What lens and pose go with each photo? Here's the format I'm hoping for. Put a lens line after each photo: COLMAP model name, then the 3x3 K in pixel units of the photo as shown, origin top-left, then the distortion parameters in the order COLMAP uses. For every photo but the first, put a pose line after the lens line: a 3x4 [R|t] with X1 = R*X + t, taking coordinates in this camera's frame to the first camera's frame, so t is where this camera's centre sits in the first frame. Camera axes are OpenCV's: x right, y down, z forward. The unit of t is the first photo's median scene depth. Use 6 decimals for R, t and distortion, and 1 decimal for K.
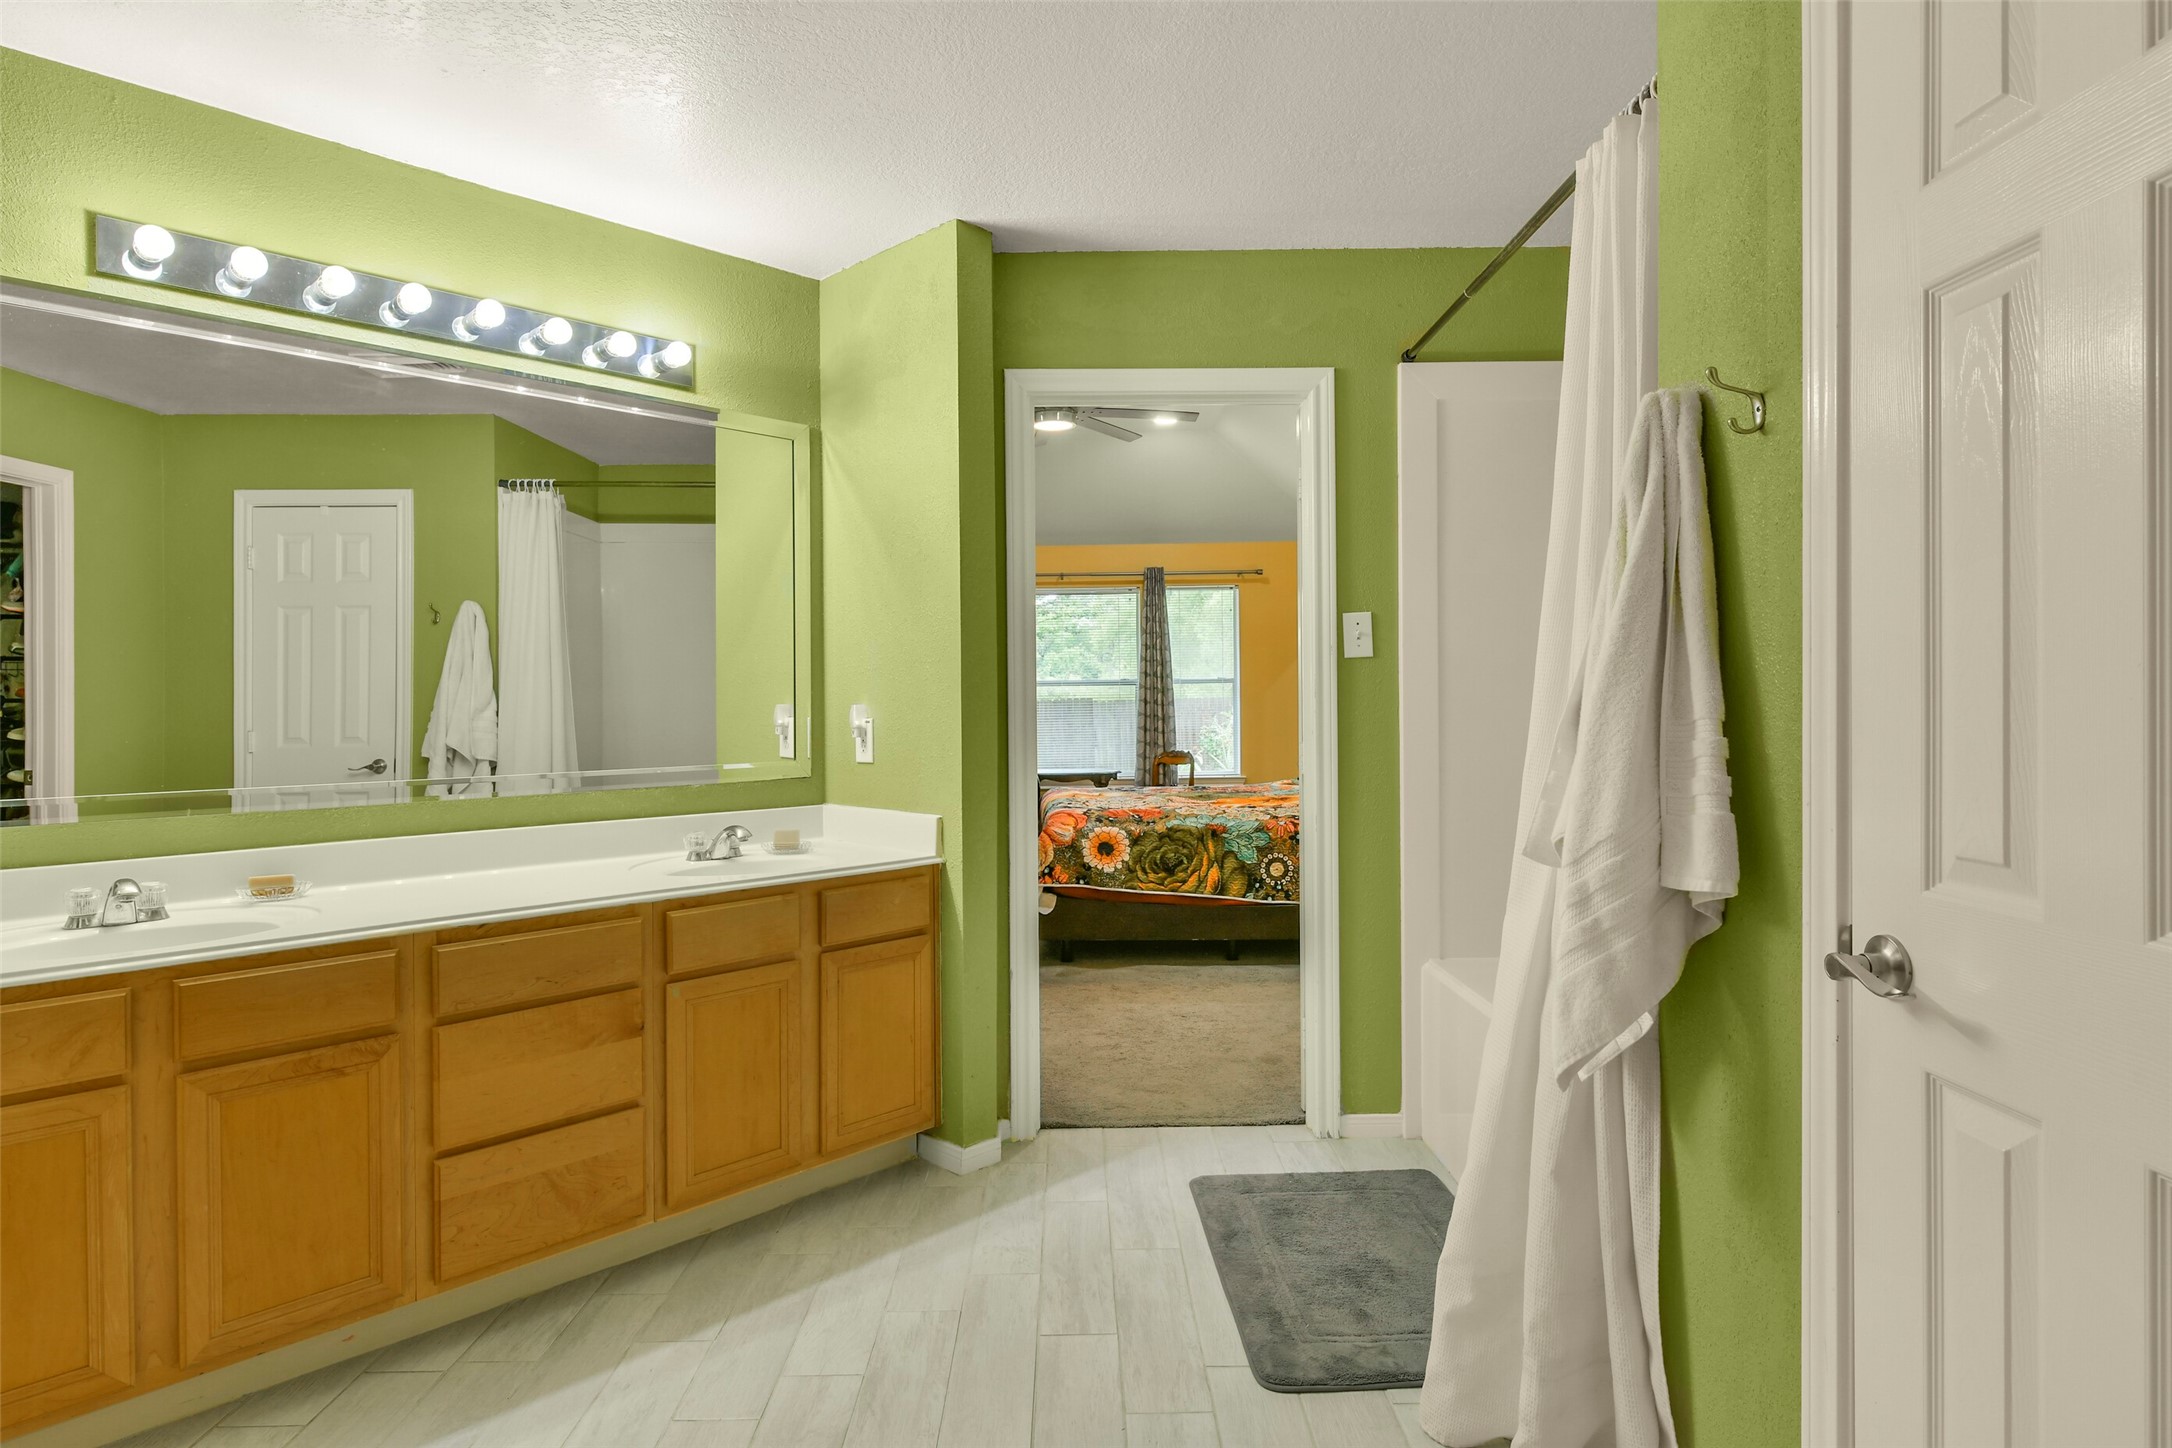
lens RADIAL K [[1175.3, 0, 1093.1], [0, 1175.3, 689.3], [0, 0, 1]] dist [-0.001355, -0.000805]
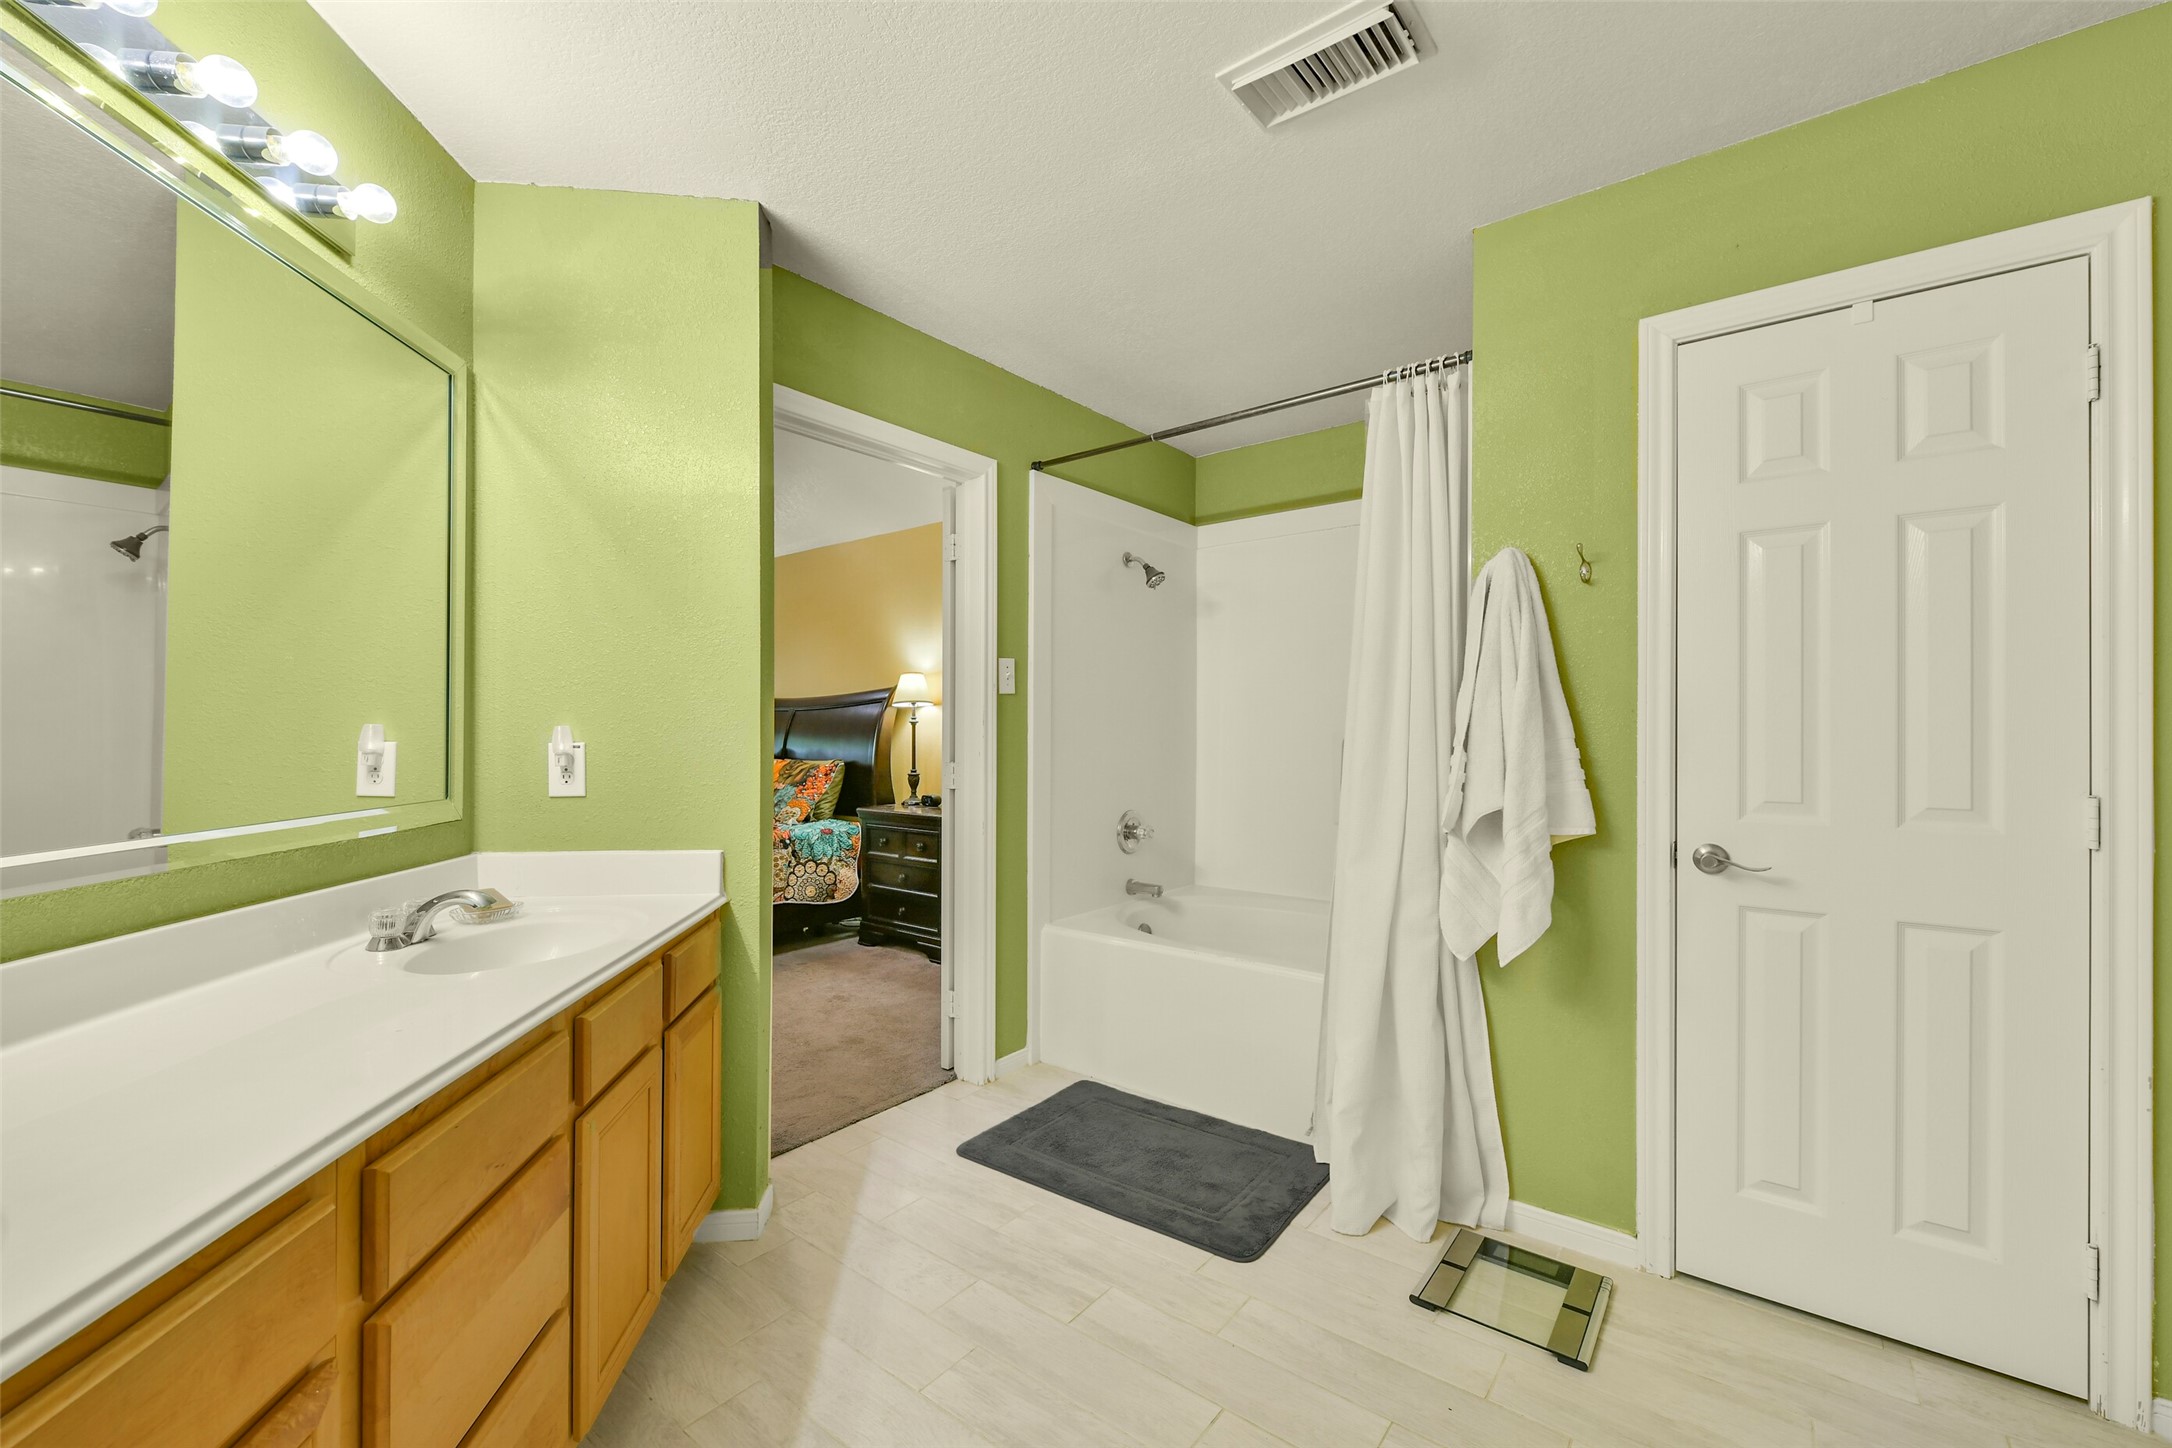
lens RADIAL K [[879.0, 0, 1086.0], [0, 879.0, 727.9], [0, 0, 1]] dist [-0.002939, -0.000330]
pose [[0.624249, 0.014147, 0.781097, -0.459702], [-0.014520, 0.999873, -0.006505, 0.013488], [-0.781090, -0.007280, 0.624376, 0.346373]]
